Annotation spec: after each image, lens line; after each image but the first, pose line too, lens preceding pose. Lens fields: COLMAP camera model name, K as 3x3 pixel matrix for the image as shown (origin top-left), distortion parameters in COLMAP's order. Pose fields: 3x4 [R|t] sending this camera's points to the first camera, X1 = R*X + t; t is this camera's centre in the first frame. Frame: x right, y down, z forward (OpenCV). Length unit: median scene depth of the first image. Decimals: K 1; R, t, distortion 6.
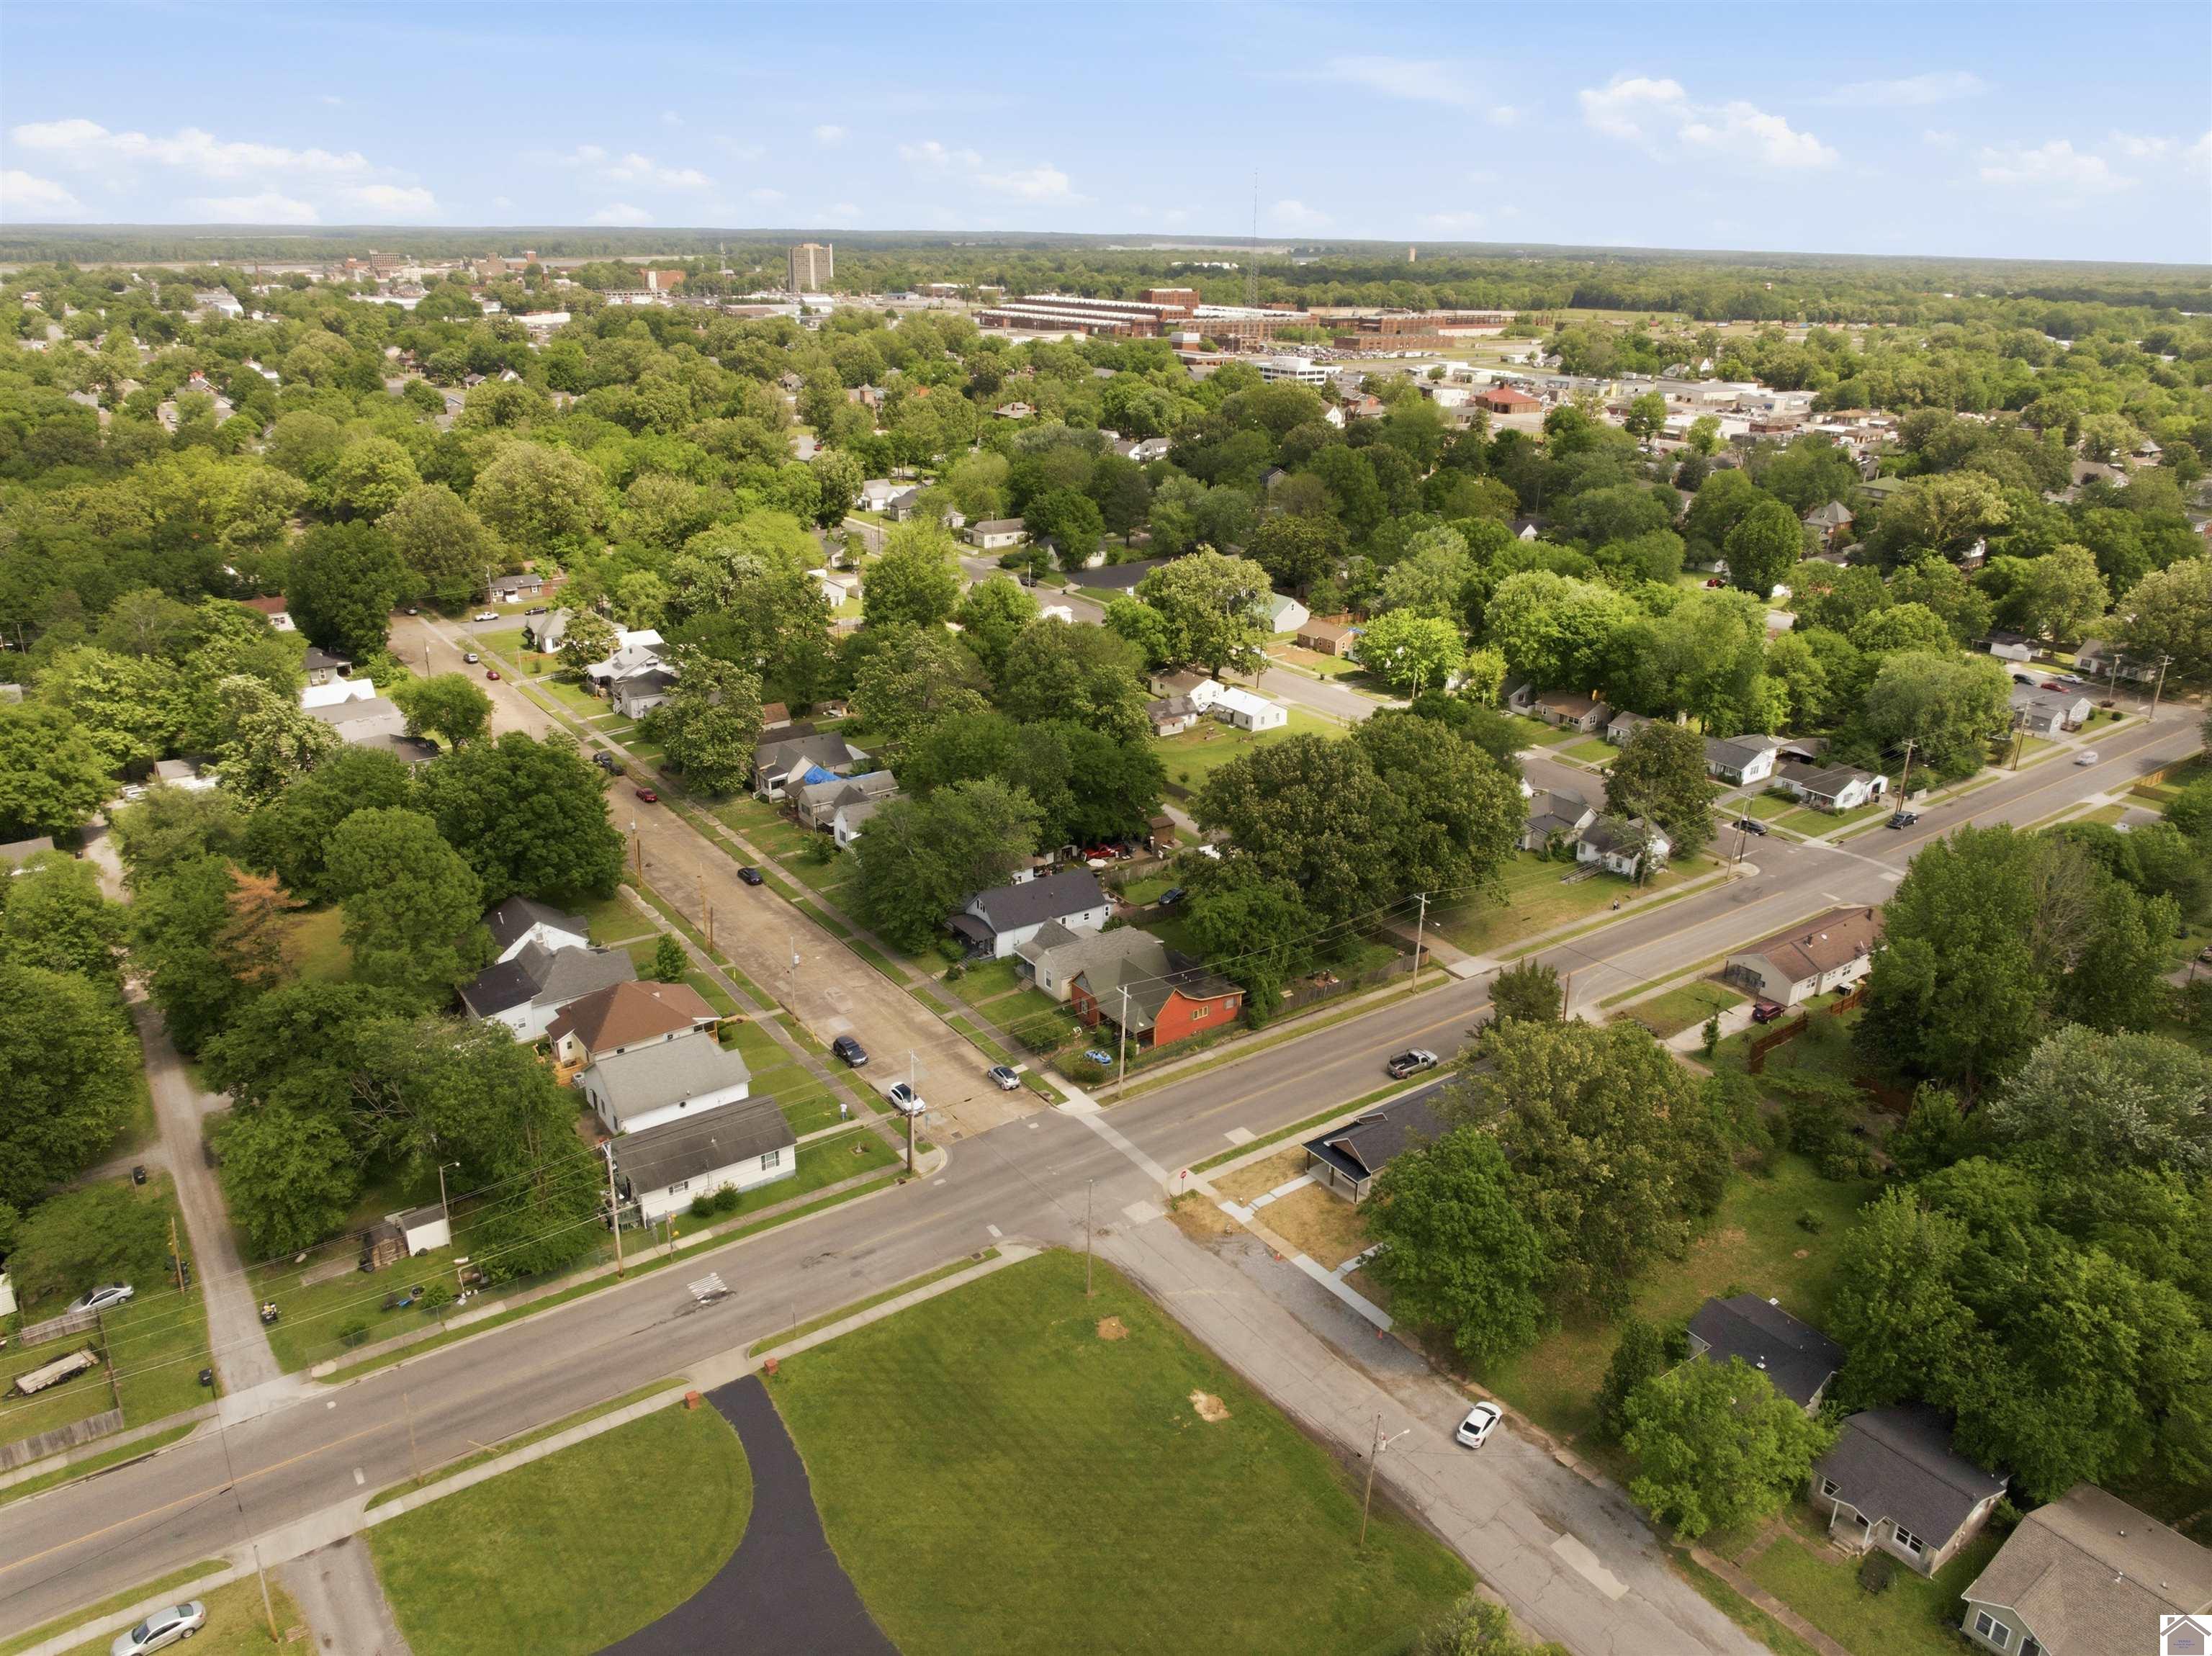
lens RADIAL K [[1557.2, 0, 1133.4], [0, 1557.2, 828.9], [0, 0, 1]] dist [-0.029622, -0.000934]
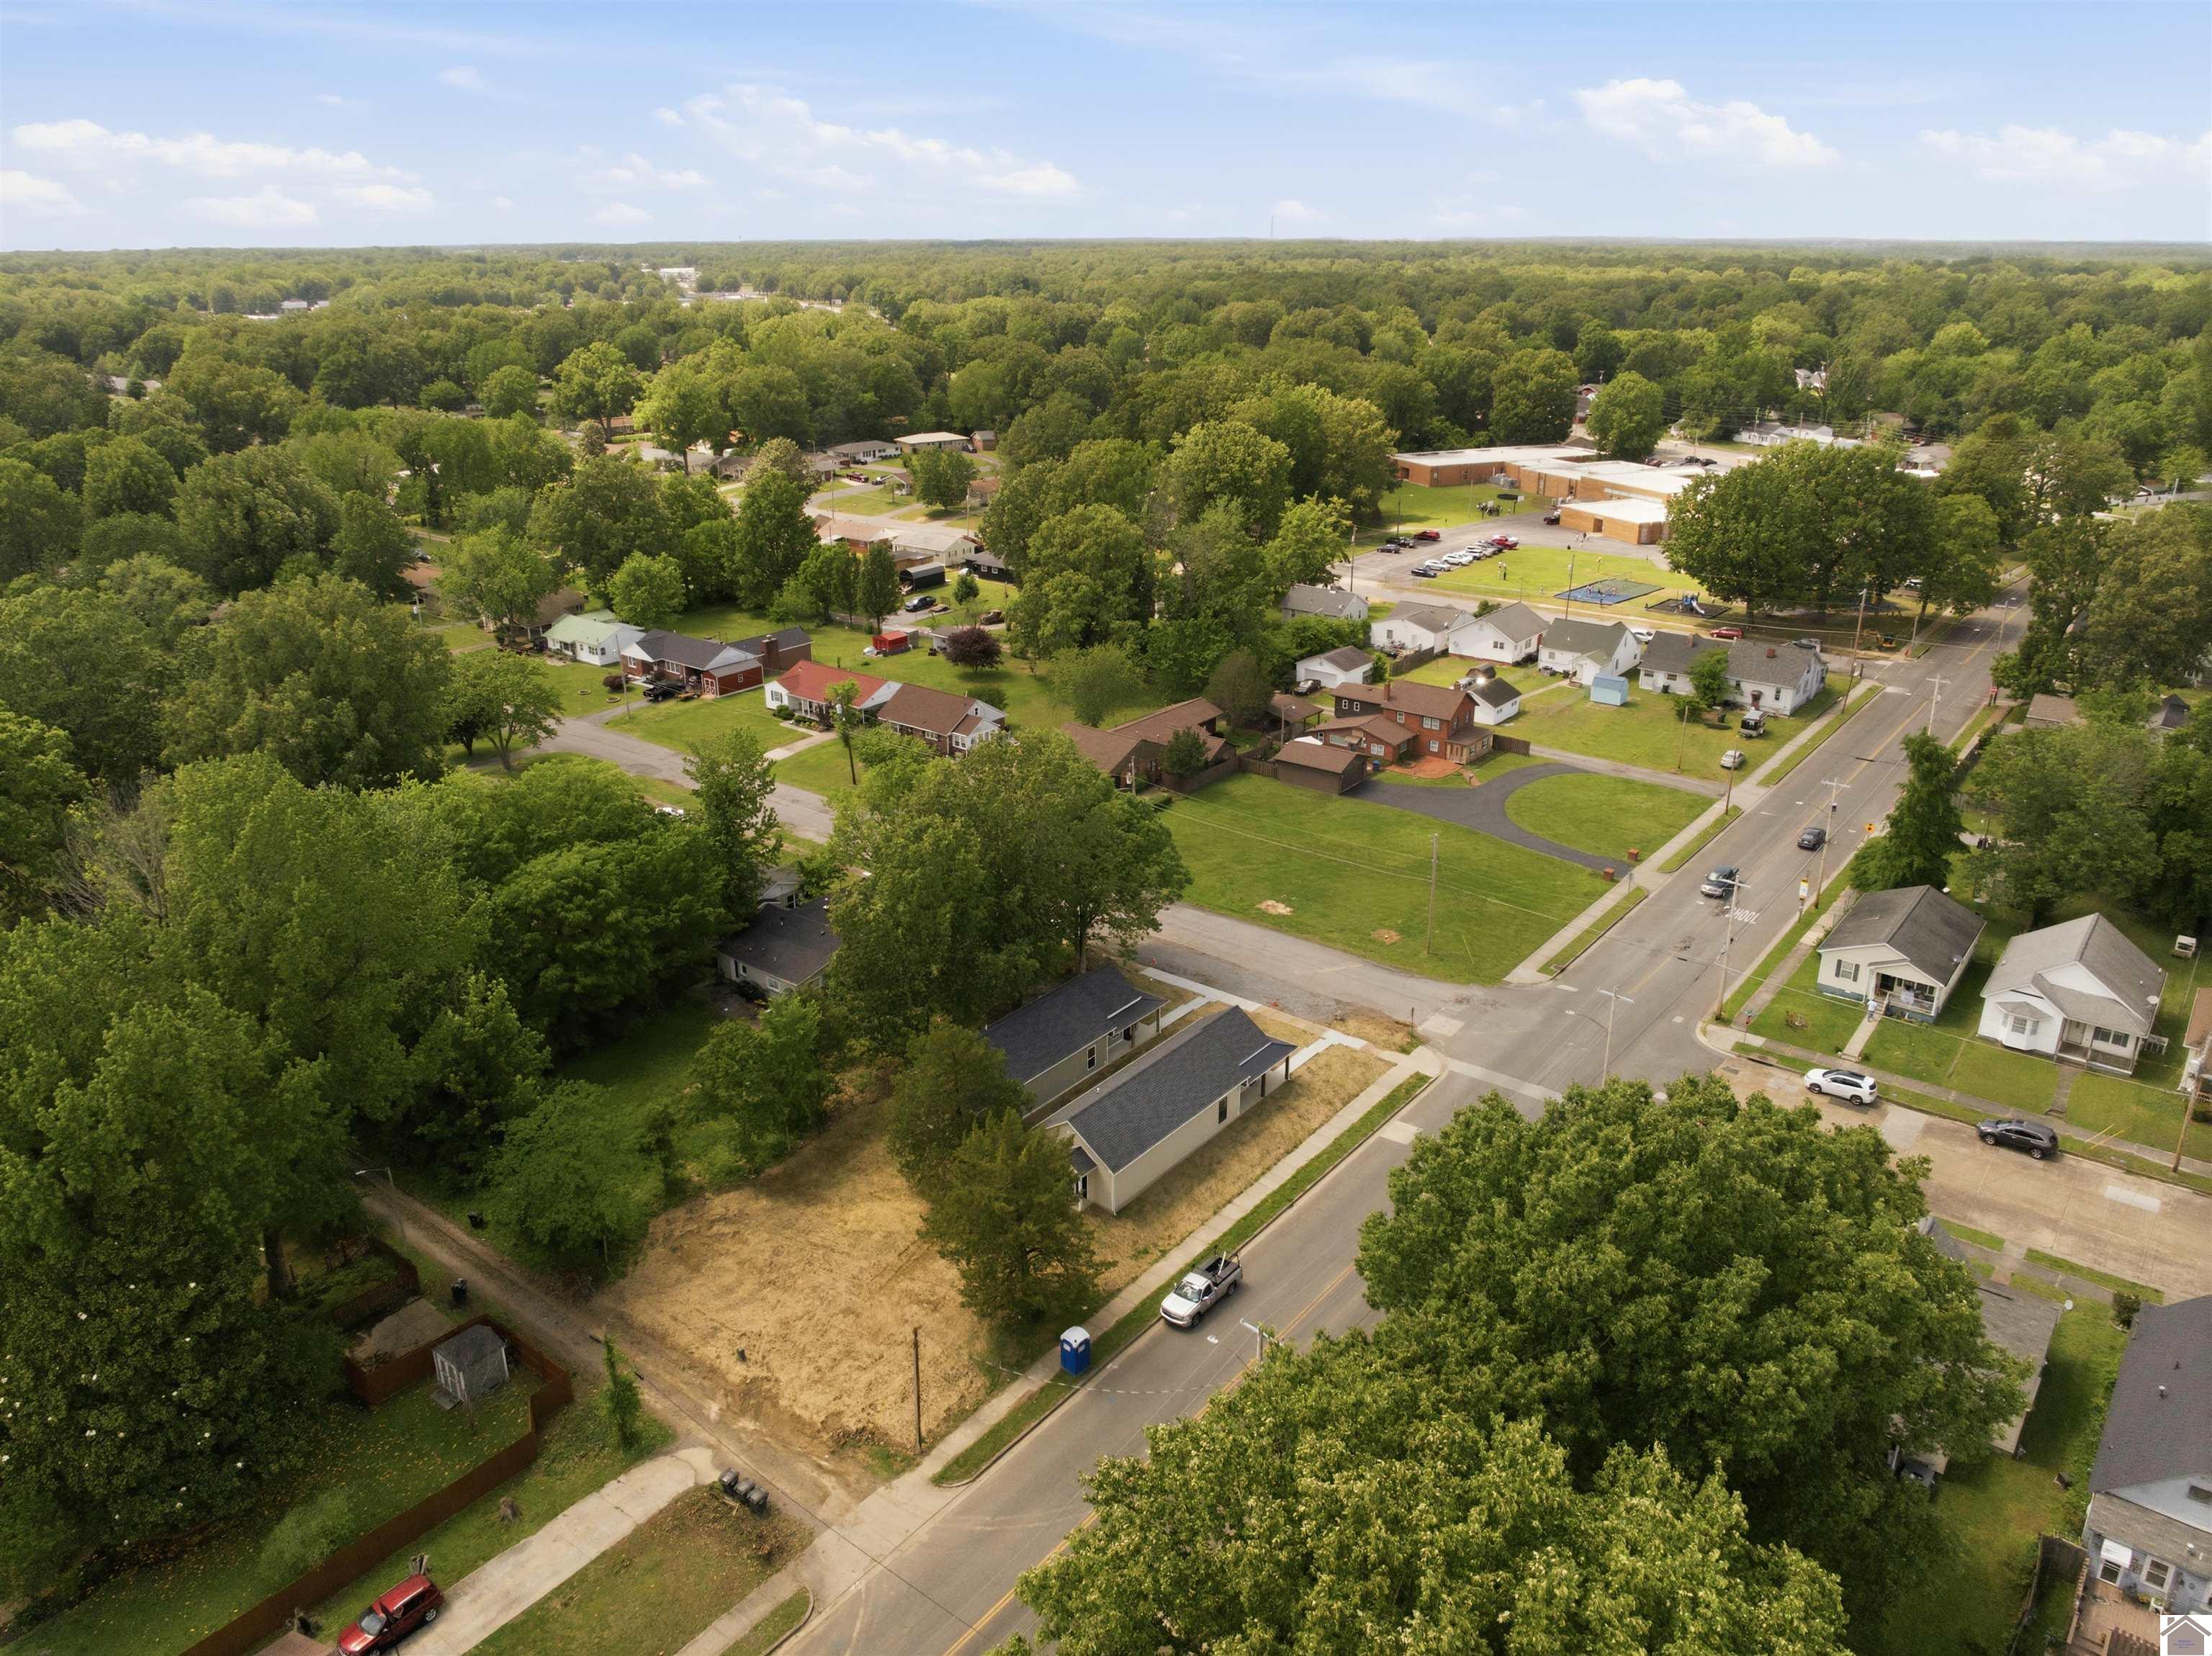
lens RADIAL K [[1557.2, 0, 1133.4], [0, 1557.2, 828.9], [0, 0, 1]] dist [-0.029622, -0.000934]
pose [[-0.965130, 0.071120, -0.251924, 0.379901], [-0.113638, 0.753144, 0.647966, -0.380699], [0.235818, 0.654000, -0.718800, 1.480350]]
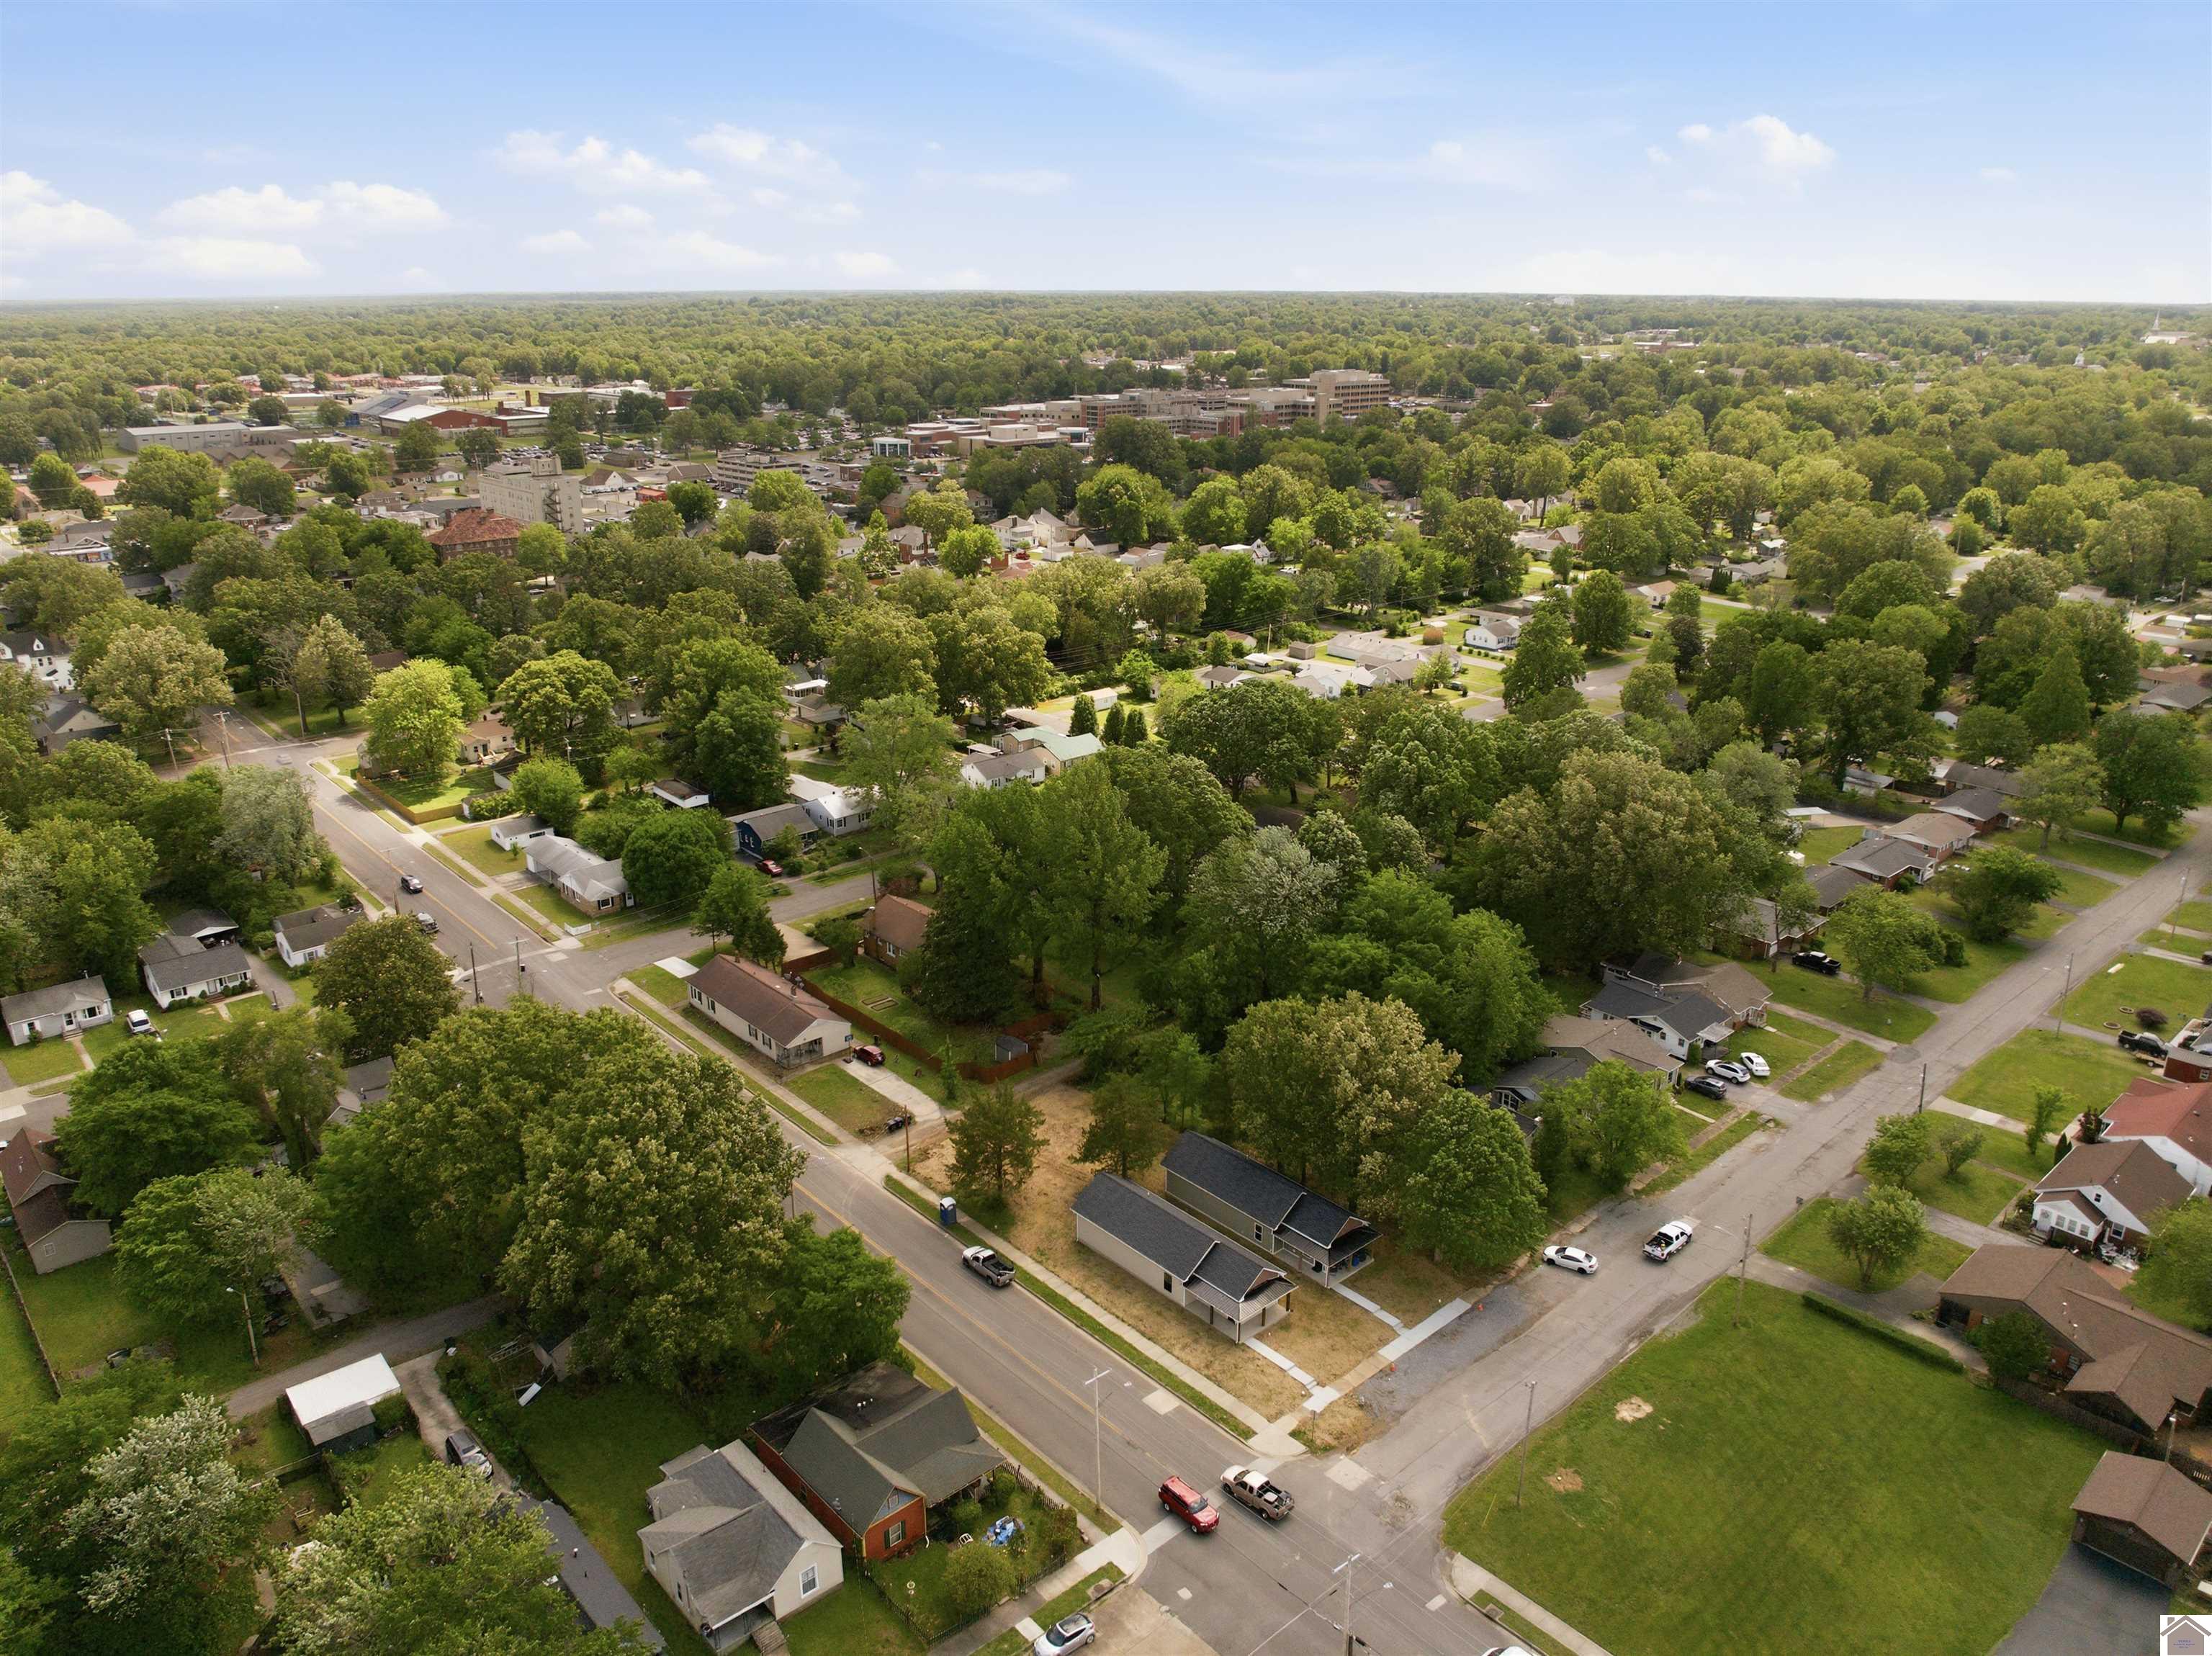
lens RADIAL K [[1530.3, 0, 1106.0], [0, 1530.3, 828.0], [0, 0, 1]] dist [-0.027509, 0.002749]
pose [[-0.083821, -0.350556, 0.932783, -0.630553], [0.349211, 0.866381, 0.356981, -0.404254], [-0.933288, 0.355660, 0.049797, 0.929692]]
